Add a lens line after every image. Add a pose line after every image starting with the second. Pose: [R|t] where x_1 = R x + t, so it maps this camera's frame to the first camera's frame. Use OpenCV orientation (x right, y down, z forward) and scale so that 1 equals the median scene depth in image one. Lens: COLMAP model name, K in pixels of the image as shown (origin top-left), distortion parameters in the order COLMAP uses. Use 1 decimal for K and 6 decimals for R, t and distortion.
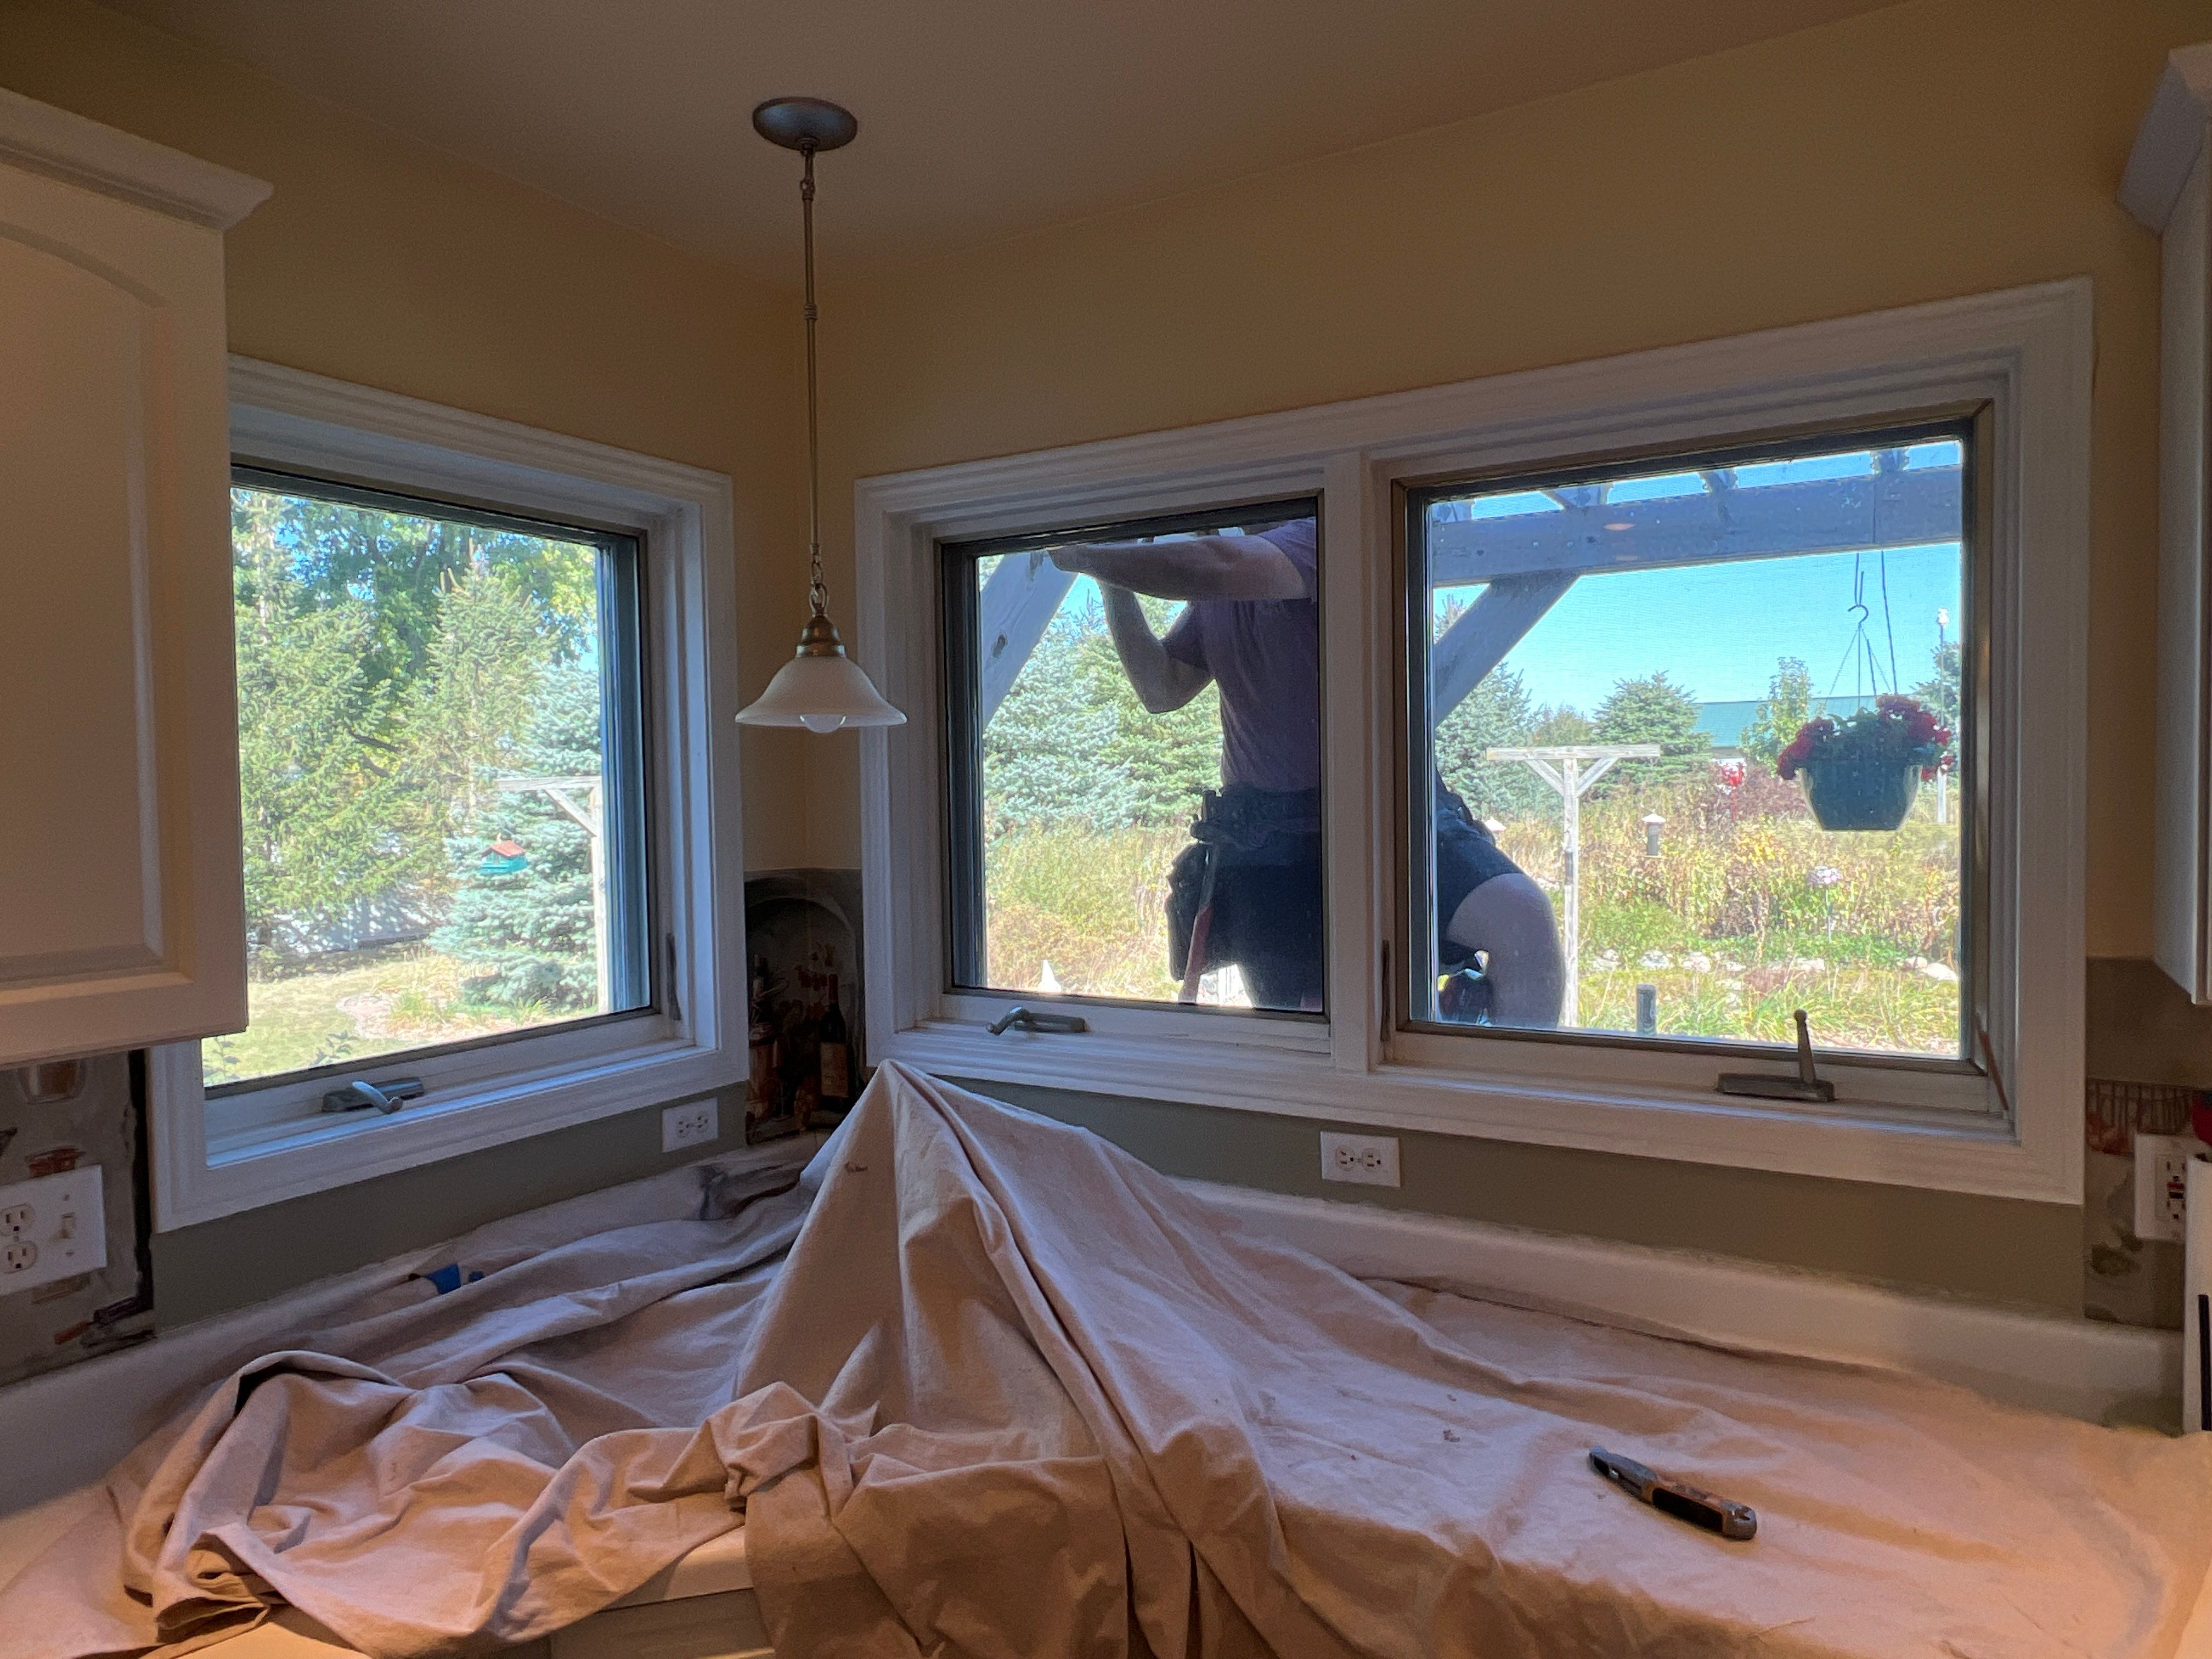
lens RADIAL K [[1377.5, 0, 1054.7], [0, 1377.5, 829.7], [0, 0, 1]] dist [-0.003955, 0.000838]
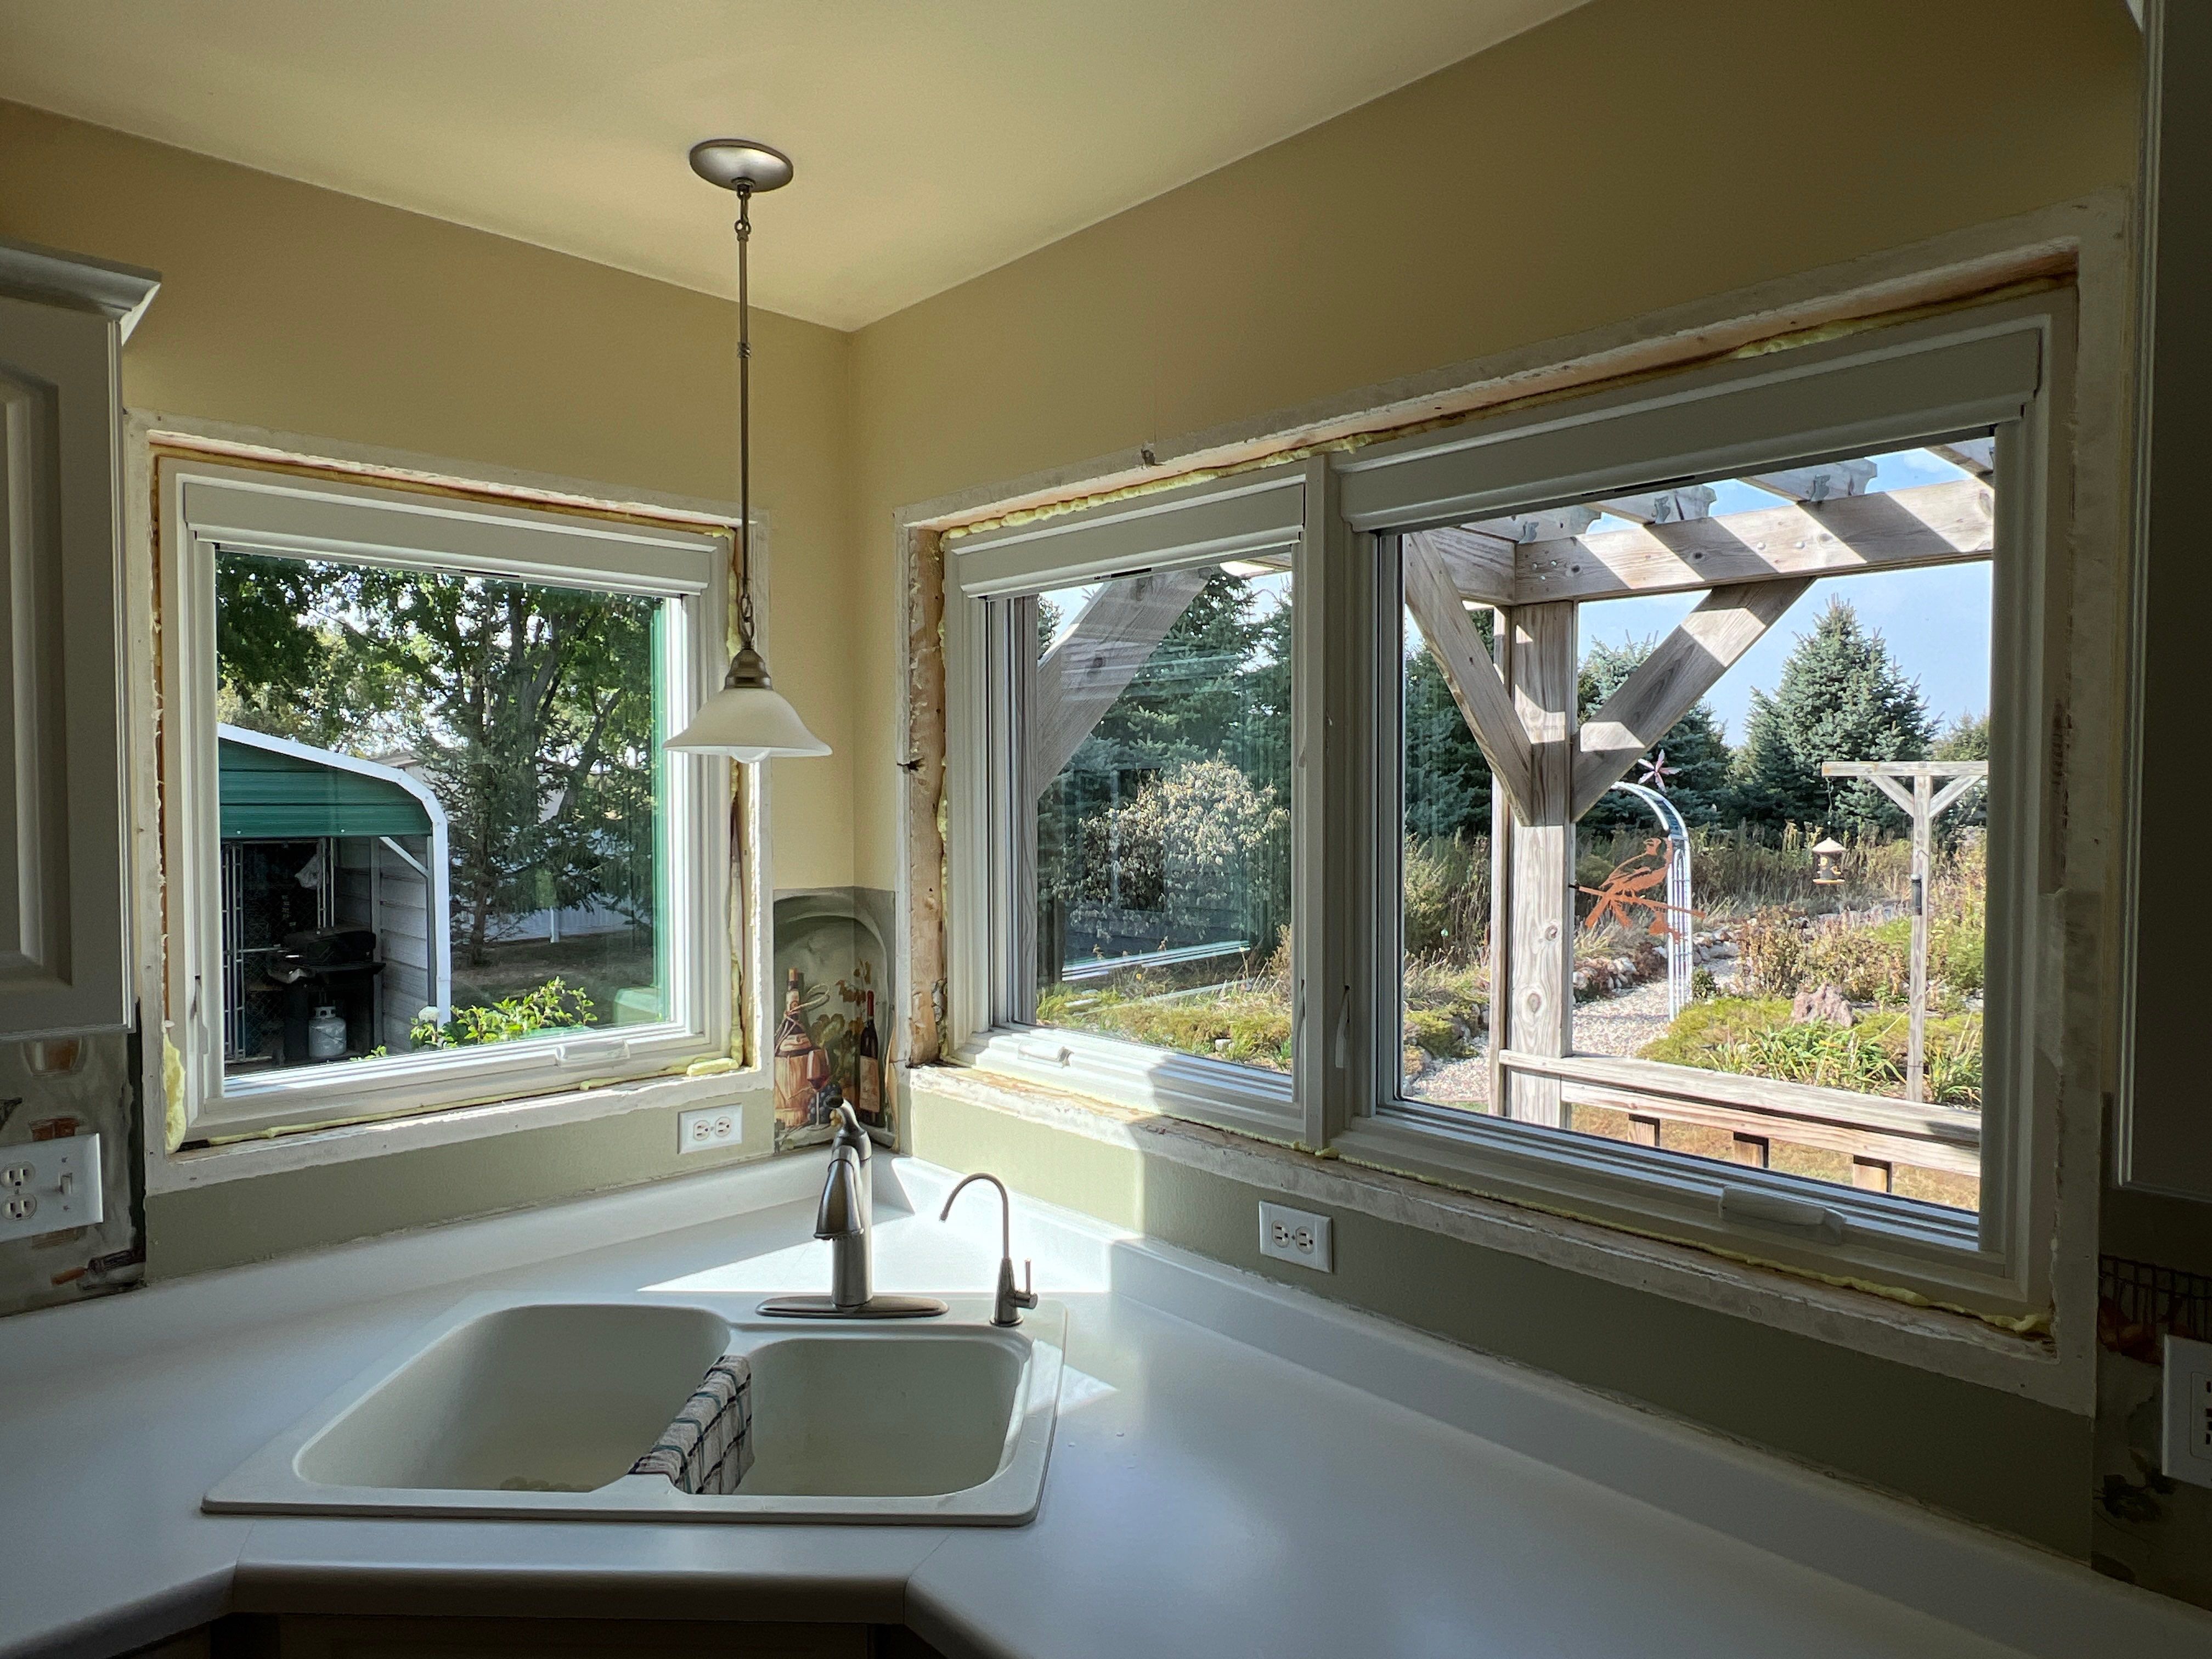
lens RADIAL K [[1313.5, 0, 1106.0], [0, 1313.5, 829.5], [0, 0, 1]] dist [0.003563, -0.000134]
pose [[0.964121, 0.027868, -0.263997, 0.400513], [-0.026795, 0.999612, 0.007665, -0.041930], [0.264108, -0.000316, 0.964493, 0.154993]]
